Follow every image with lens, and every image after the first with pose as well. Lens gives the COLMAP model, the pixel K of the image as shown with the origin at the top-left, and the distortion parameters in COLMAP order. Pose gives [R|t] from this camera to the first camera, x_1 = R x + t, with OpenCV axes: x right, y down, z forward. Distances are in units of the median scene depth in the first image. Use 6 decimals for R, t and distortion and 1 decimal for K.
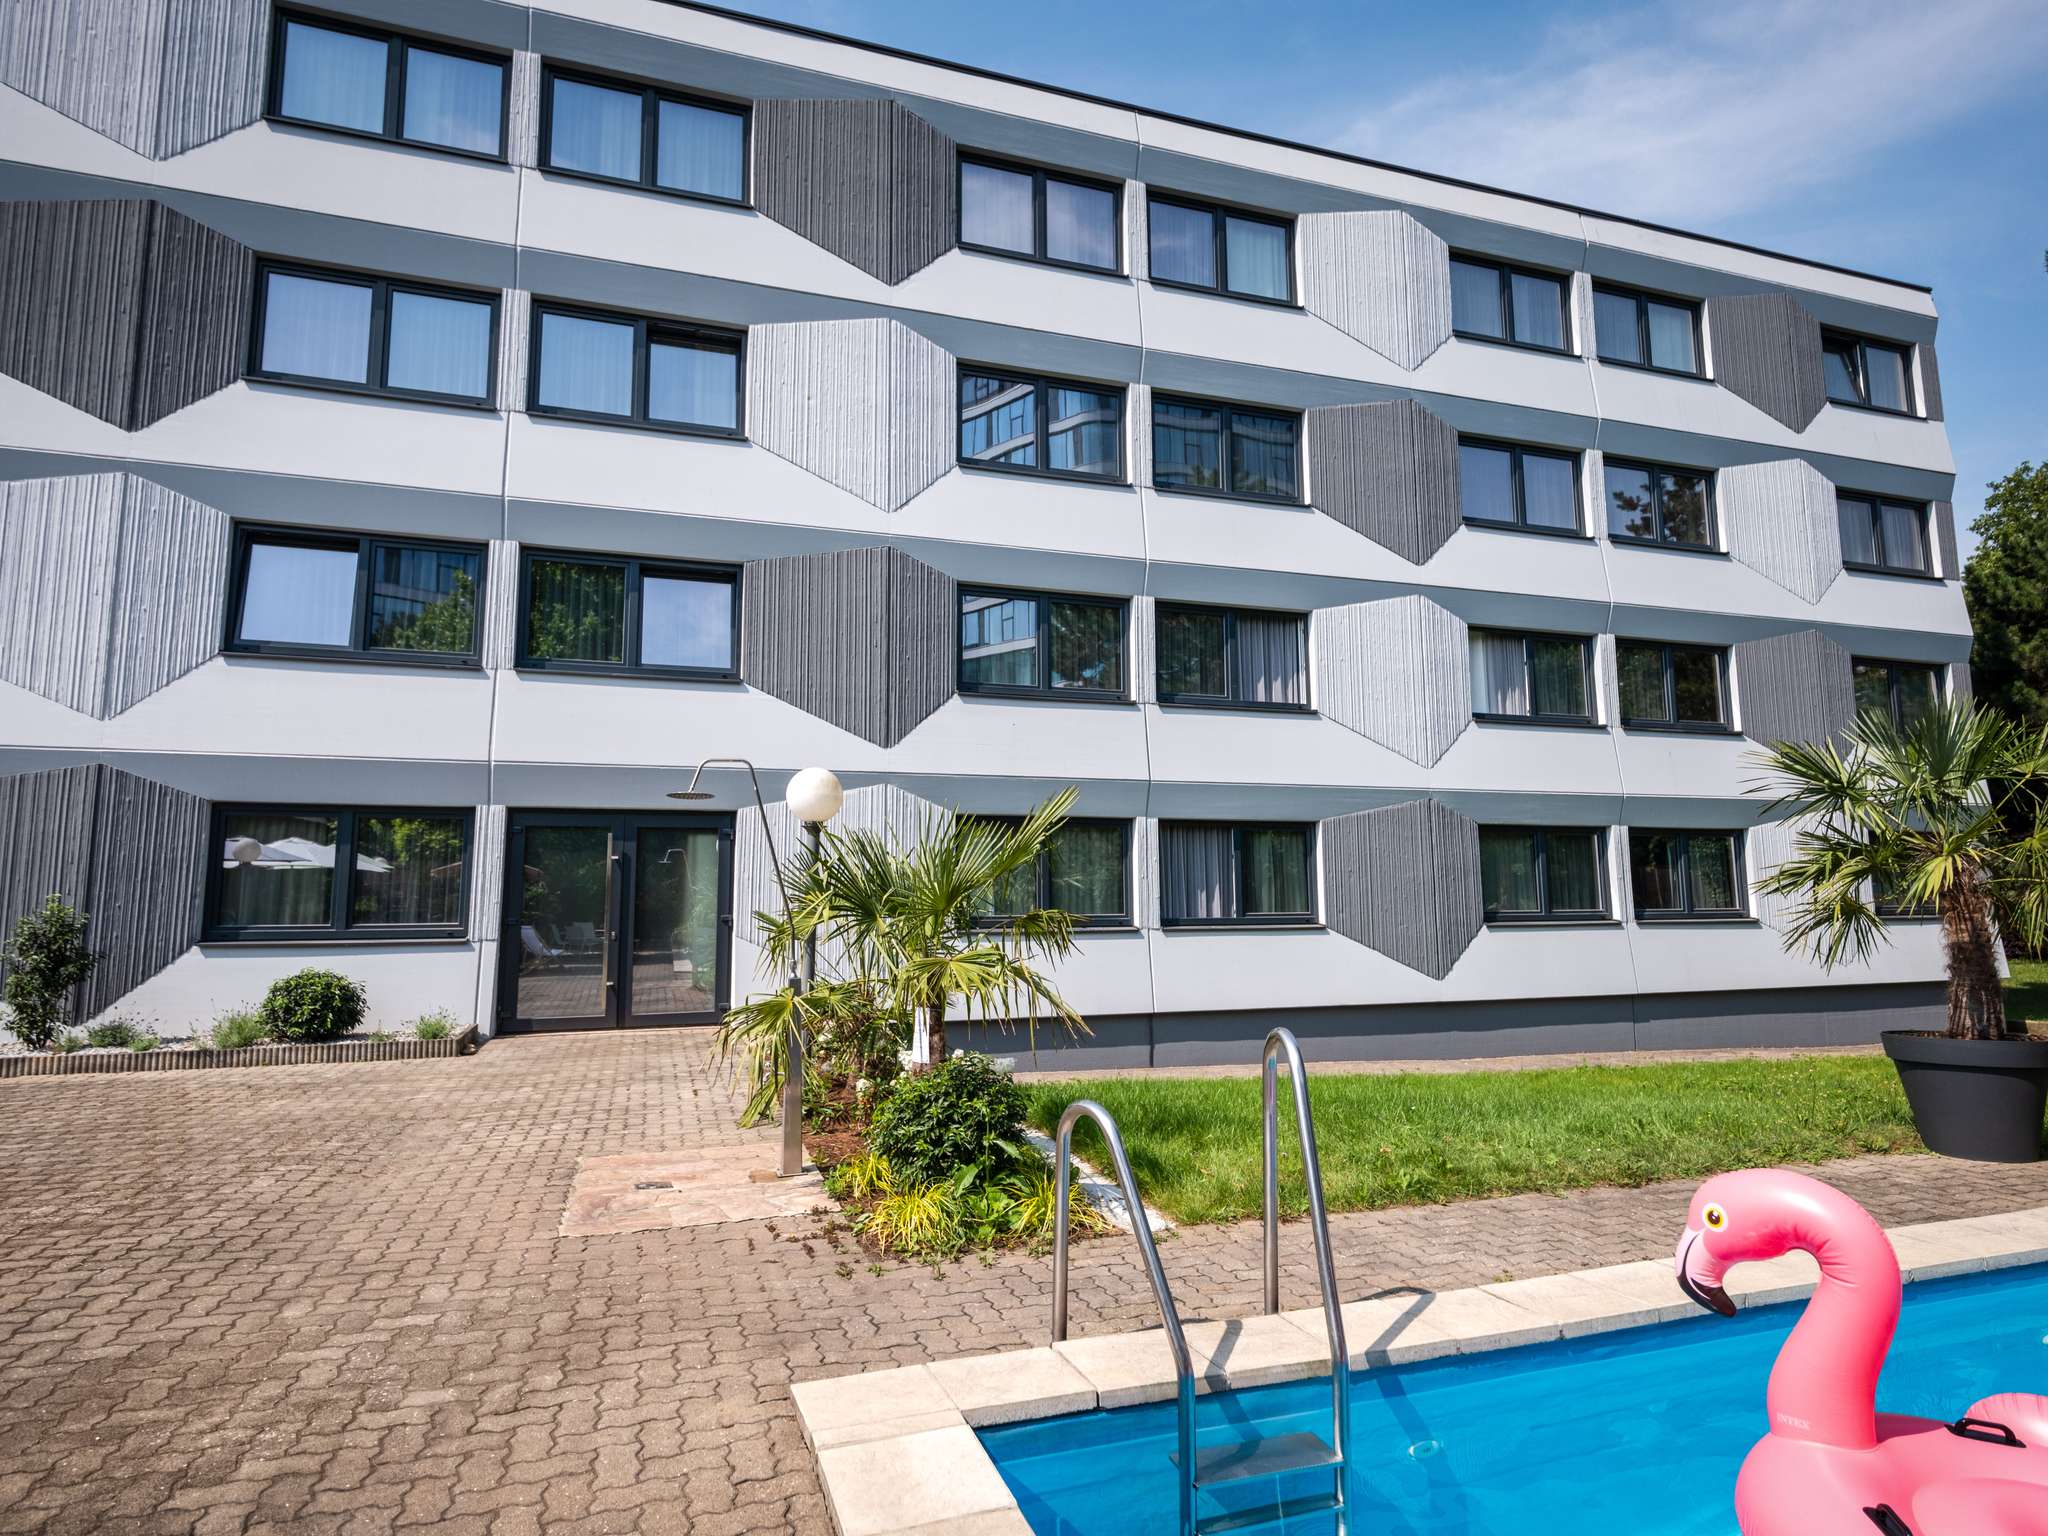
lens RADIAL K [[1074.0, 0, 1020.7], [0, 1074.0, 774.1], [0, 0, 1]] dist [0.002793, -0.002426]
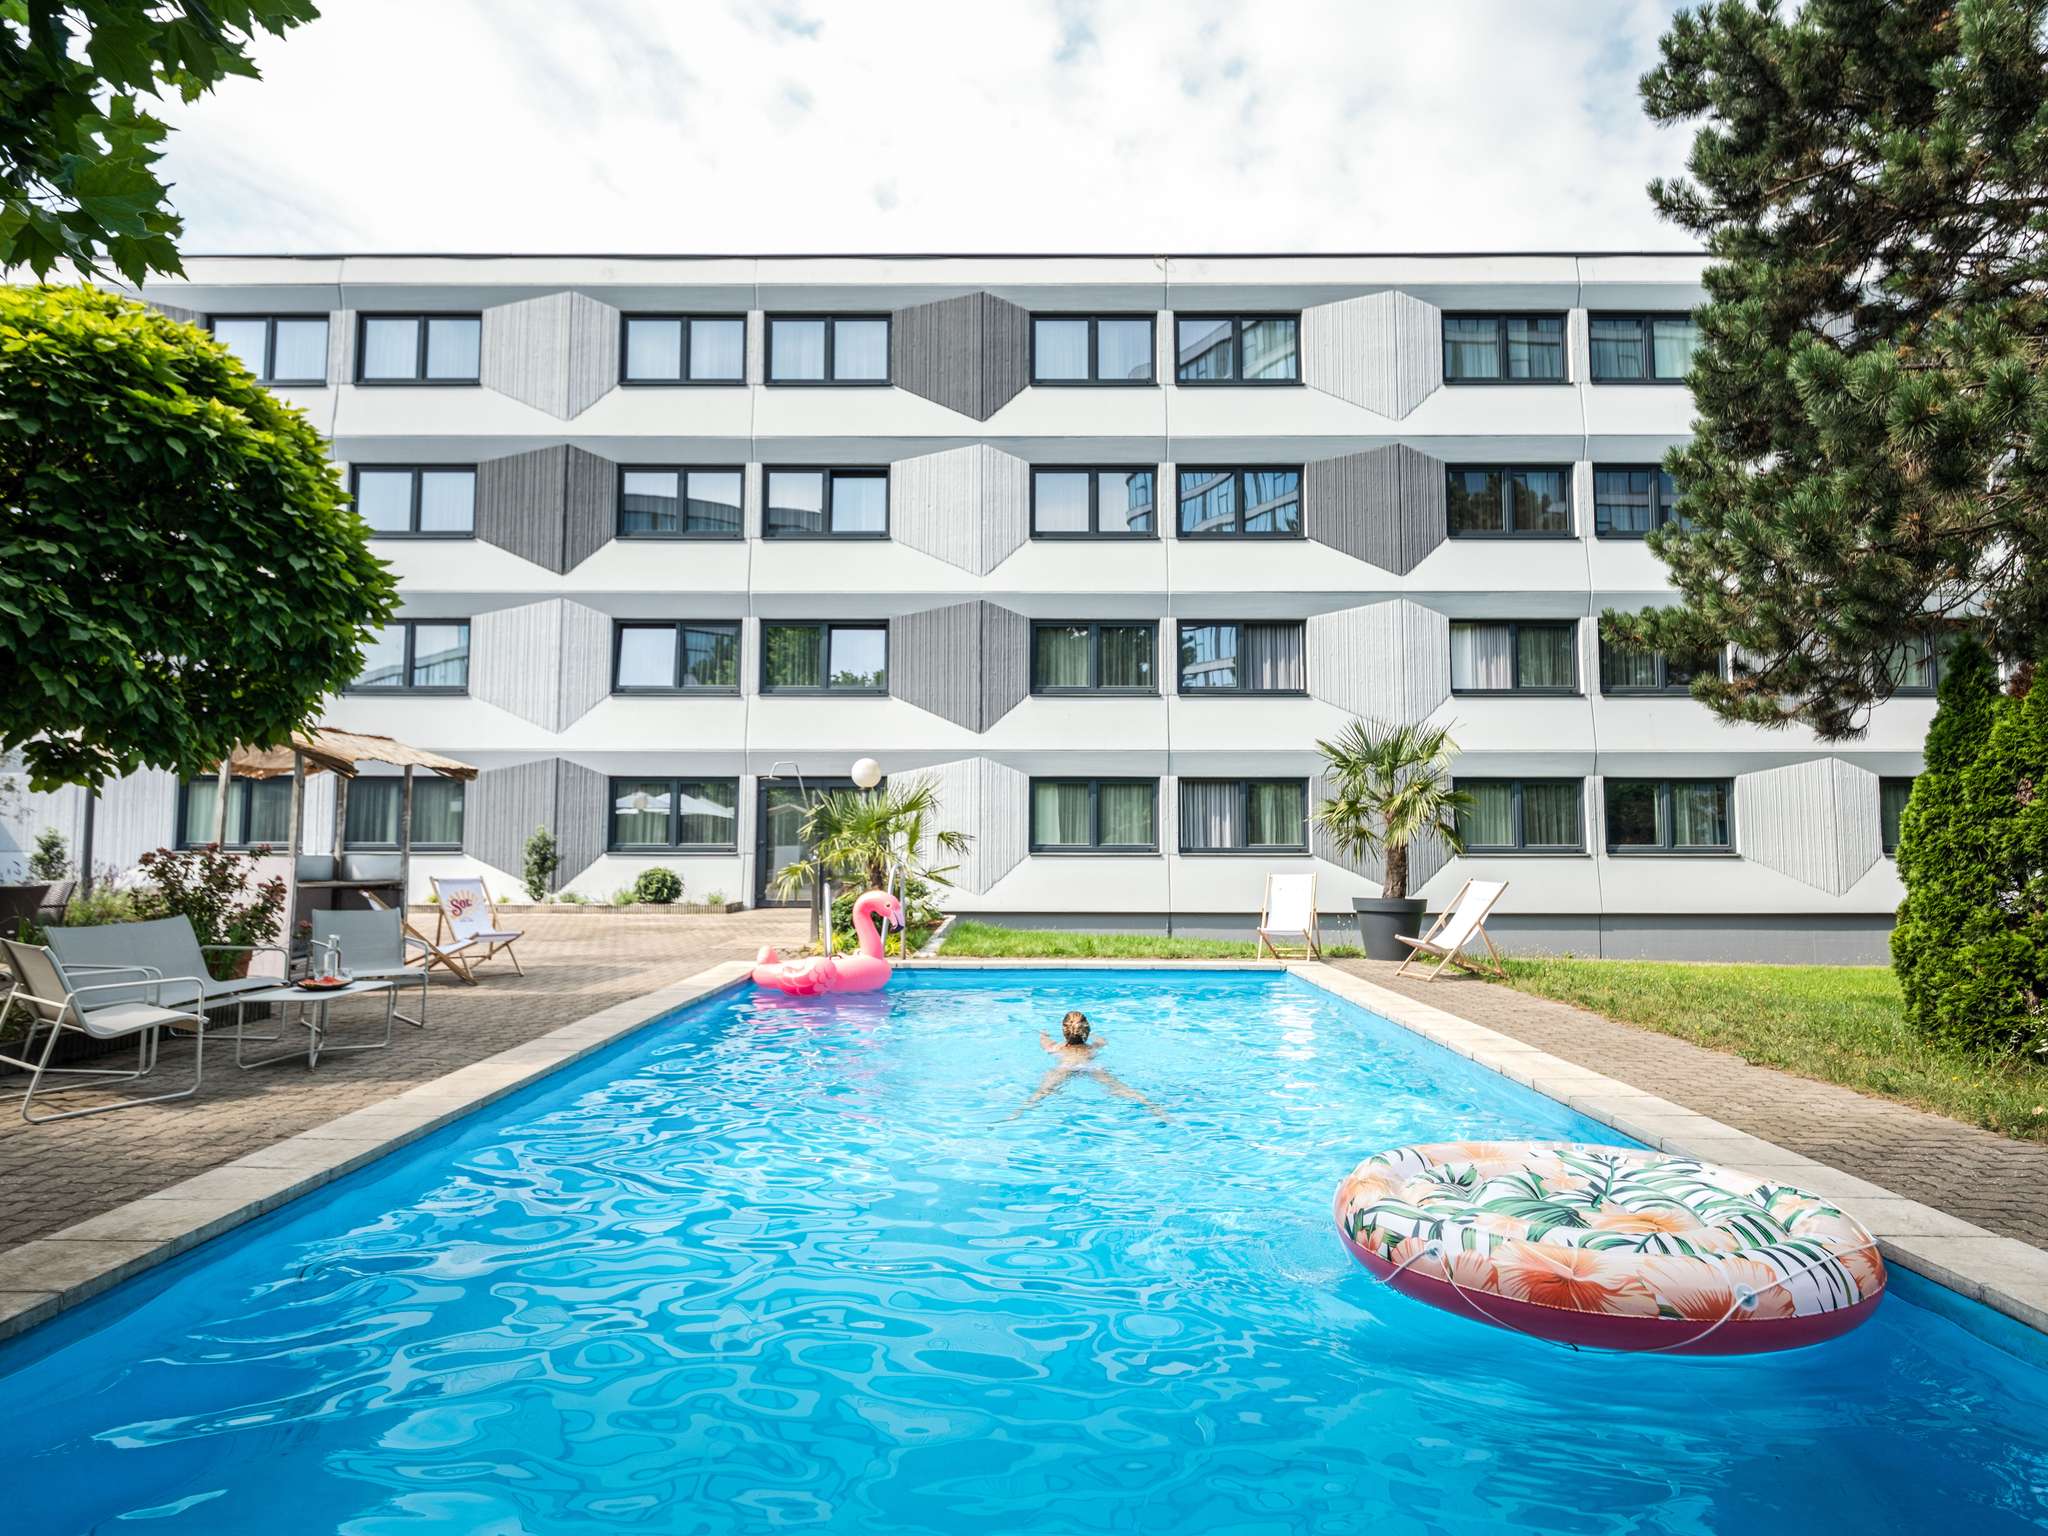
lens RADIAL K [[1076.6, 0, 1027.1], [0, 1076.6, 769.1], [0, 0, 1]] dist [-0.003812, 0.000412]
pose [[0.955976, -0.012794, -0.293166, 0.382142], [0.026184, 0.998783, 0.041797, -0.035284], [0.292275, -0.047633, 0.955147, -0.444620]]
